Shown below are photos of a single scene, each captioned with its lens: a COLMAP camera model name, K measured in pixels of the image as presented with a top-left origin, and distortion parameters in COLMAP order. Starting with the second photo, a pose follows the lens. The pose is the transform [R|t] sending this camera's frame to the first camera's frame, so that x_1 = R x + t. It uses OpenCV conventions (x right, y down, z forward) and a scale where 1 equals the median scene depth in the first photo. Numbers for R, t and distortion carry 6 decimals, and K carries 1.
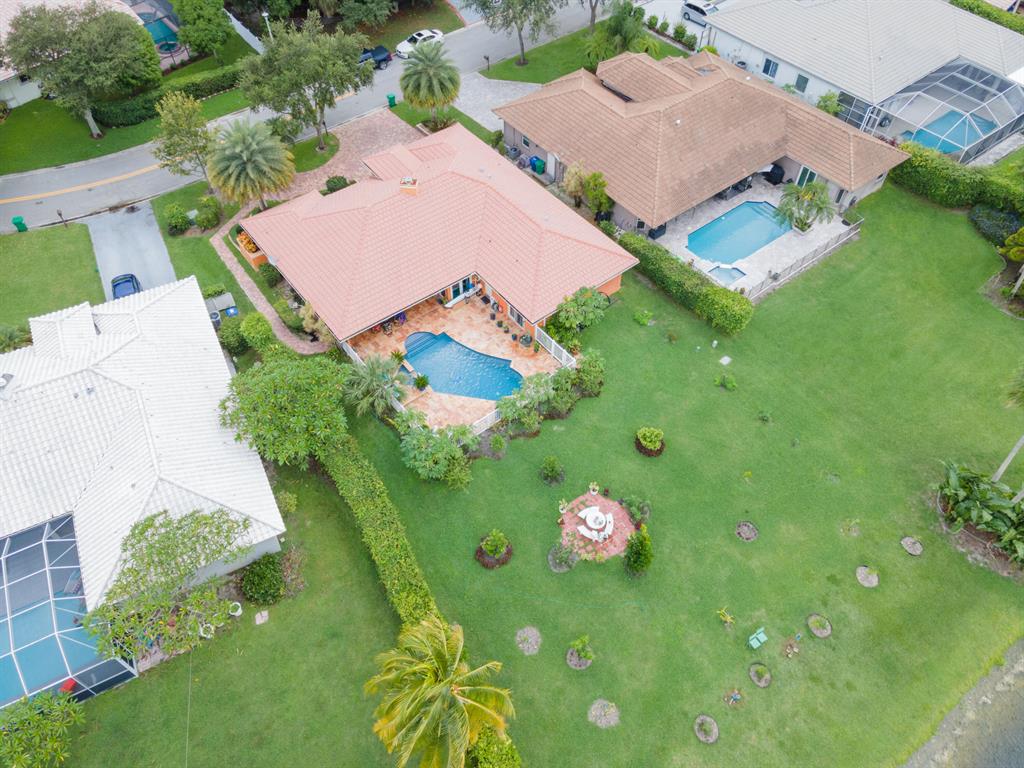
lens RADIAL K [[726.9, 0, 512.0], [0, 726.9, 384.0], [0, 0, 1]] dist [0.041450, 0.001857]
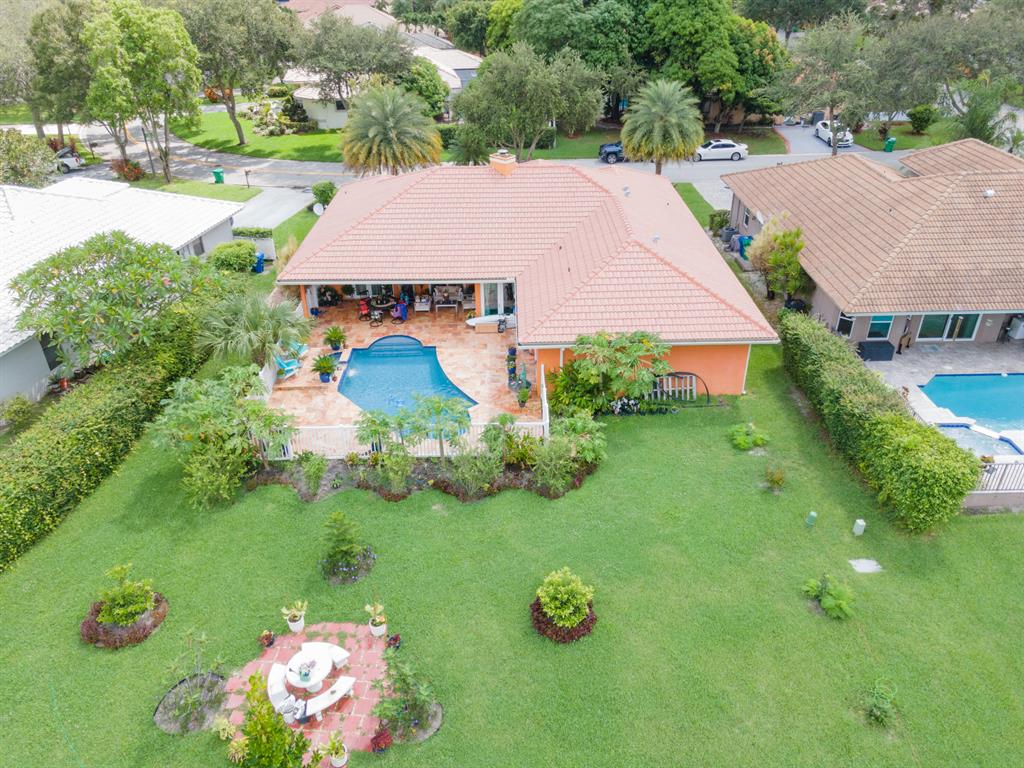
lens RADIAL K [[726.9, 0, 512.0], [0, 726.9, 384.0], [0, 0, 1]] dist [0.041450, 0.001857]
pose [[0.796698, 0.302445, -0.523259, 0.313187], [-0.459285, 0.865735, -0.198895, 0.056453], [0.392849, 0.398784, 0.828638, 0.497155]]
